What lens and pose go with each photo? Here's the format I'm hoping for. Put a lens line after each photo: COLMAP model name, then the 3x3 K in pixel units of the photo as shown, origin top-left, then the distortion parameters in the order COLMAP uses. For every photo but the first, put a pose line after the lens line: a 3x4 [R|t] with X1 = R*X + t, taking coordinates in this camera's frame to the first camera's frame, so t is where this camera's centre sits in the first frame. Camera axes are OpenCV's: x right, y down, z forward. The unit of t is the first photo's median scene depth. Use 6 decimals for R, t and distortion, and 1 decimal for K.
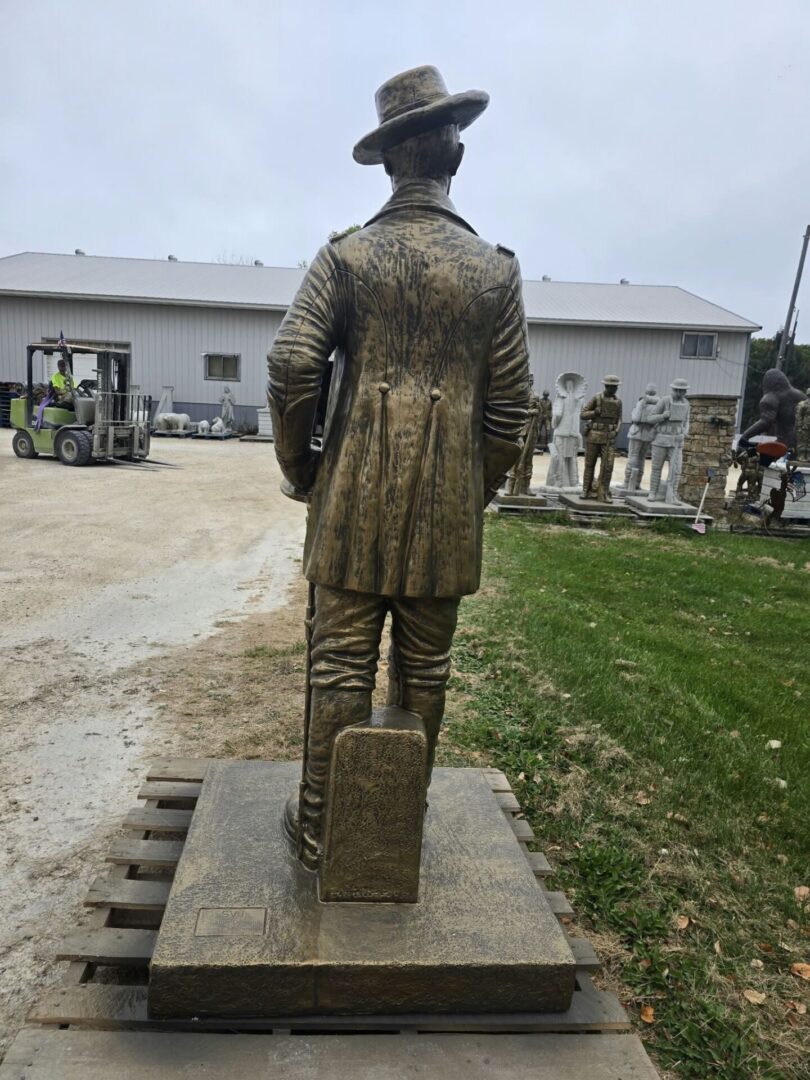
lens RADIAL K [[727.5, 0, 413.3], [0, 727.5, 532.2], [0, 0, 1]] dist [0.056206, -0.042183]
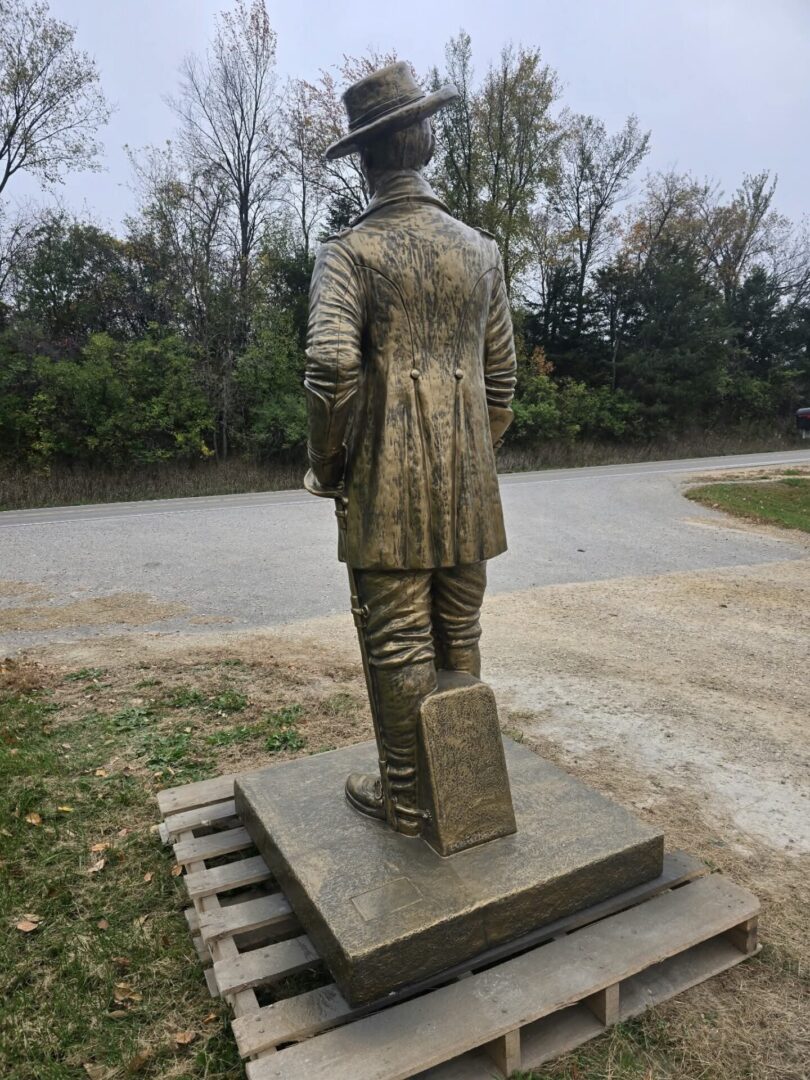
lens RADIAL K [[724.4, 0, 387.9], [0, 724.4, 539.0], [0, 0, 1]] dist [0.059015, -0.049708]
pose [[0.935595, -0.196315, 0.293466, -0.408756], [0.185326, 0.980519, 0.065085, -0.037795], [-0.300527, -0.006506, 0.953751, 0.007766]]
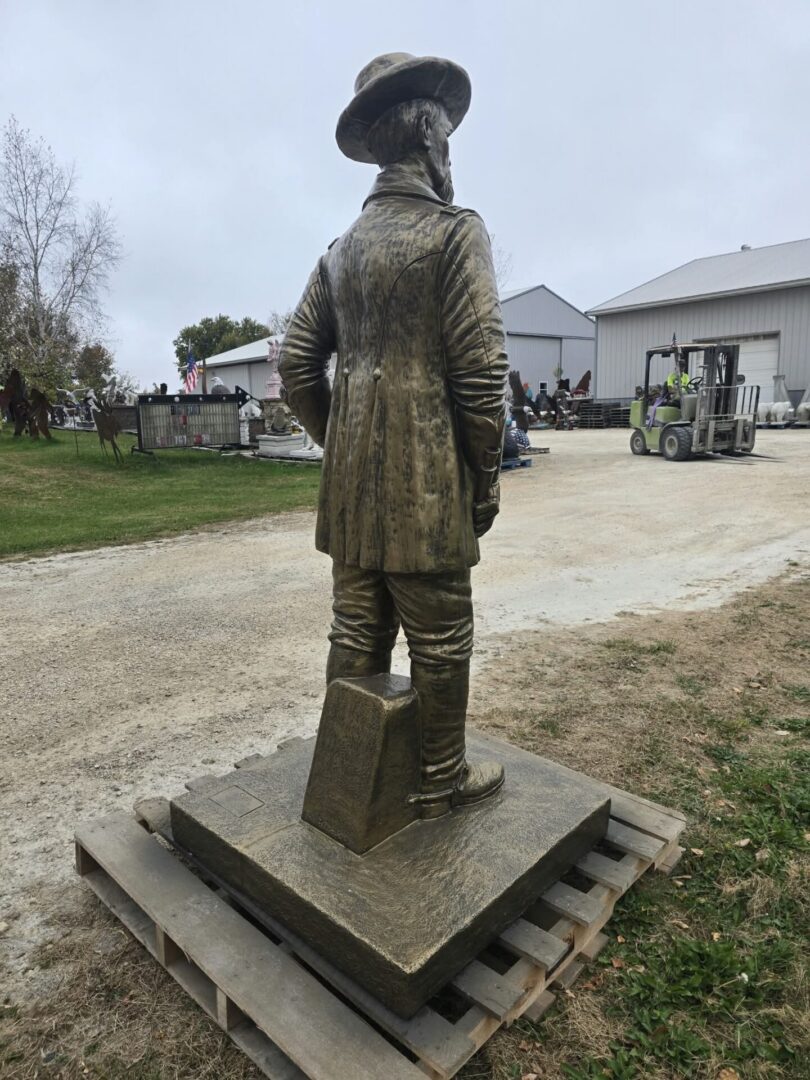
lens RADIAL K [[726.1, 0, 405.0], [0, 726.1, 540.0], [0, 0, 1]] dist [0.052539, -0.044359]
pose [[0.638825, 0.068262, -0.766318, 0.824028], [-0.056579, 0.997527, 0.041691, 0.000527], [0.767269, 0.016725, 0.641107, 0.353367]]
